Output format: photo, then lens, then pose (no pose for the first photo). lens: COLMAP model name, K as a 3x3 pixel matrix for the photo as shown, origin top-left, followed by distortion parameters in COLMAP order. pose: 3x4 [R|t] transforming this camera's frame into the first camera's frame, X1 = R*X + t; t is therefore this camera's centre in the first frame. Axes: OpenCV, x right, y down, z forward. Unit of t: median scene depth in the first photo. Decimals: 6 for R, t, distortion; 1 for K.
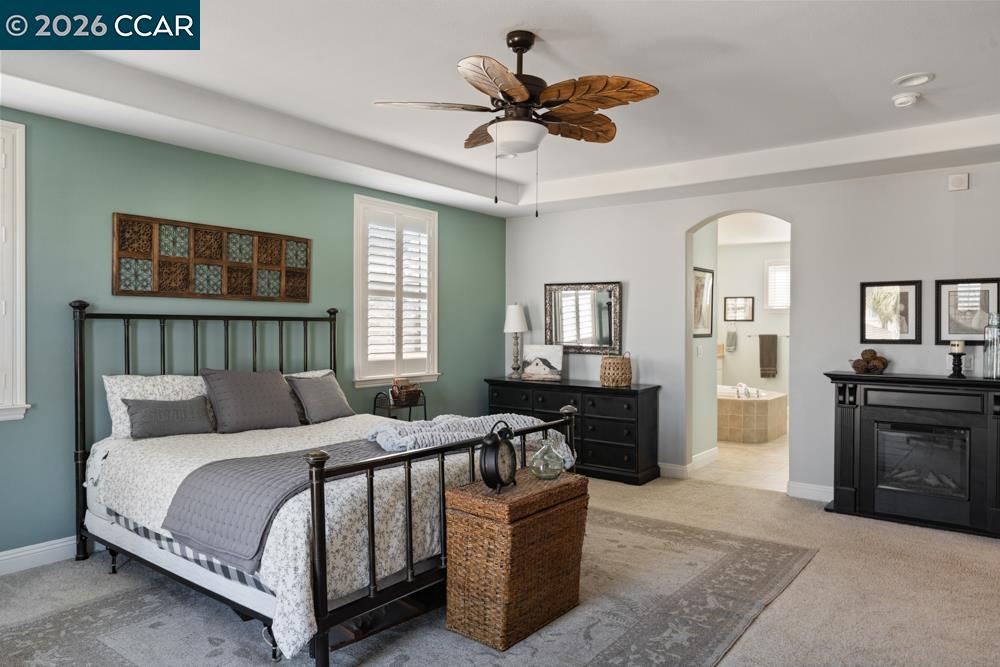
lens RADIAL K [[657.5, 0, 500.0], [0, 657.5, 333.5], [0, 0, 1]] dist [0.002099, 0.000326]
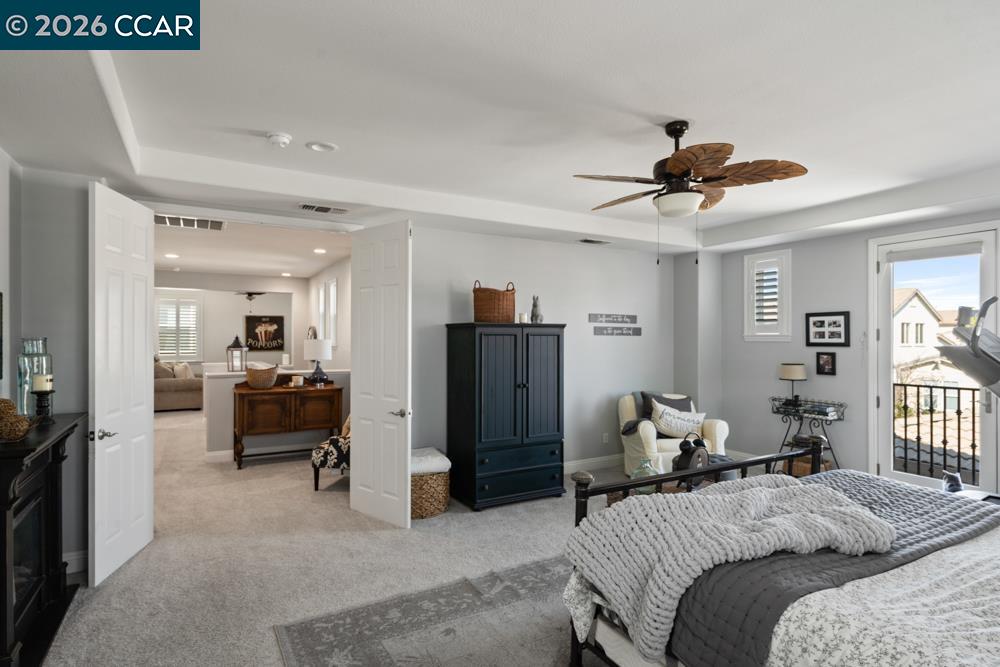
lens RADIAL K [[530.3, 0, 500.0], [0, 530.3, 333.5], [0, 0, 1]] dist [0.000966, 0.000320]
pose [[-0.918067, -0.004490, 0.396400, -0.040372], [-0.003505, 0.999989, 0.003209, -0.039873], [-0.396410, 0.001556, -0.918072, 1.354173]]
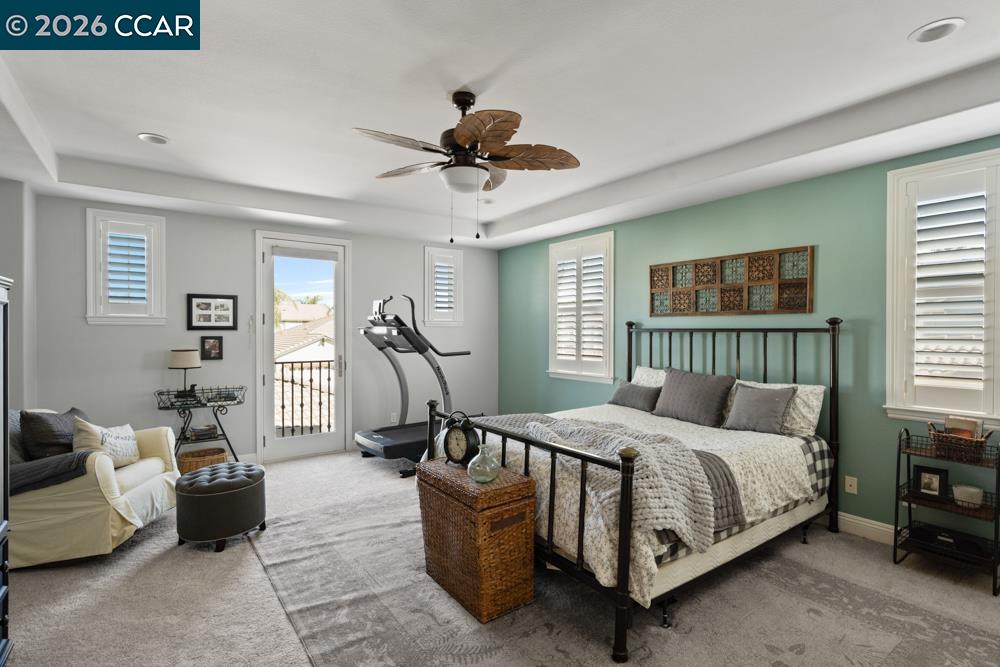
lens RADIAL K [[486.7, 0, 500.0], [0, 486.7, 333.5], [0, 0, 1]] dist [0.001862, 0.000176]
pose [[-0.293458, -0.000093, -0.955972, 0.575370], [-0.014579, 0.999884, 0.004378, -0.016112], [0.955861, 0.015222, -0.293426, 0.879246]]
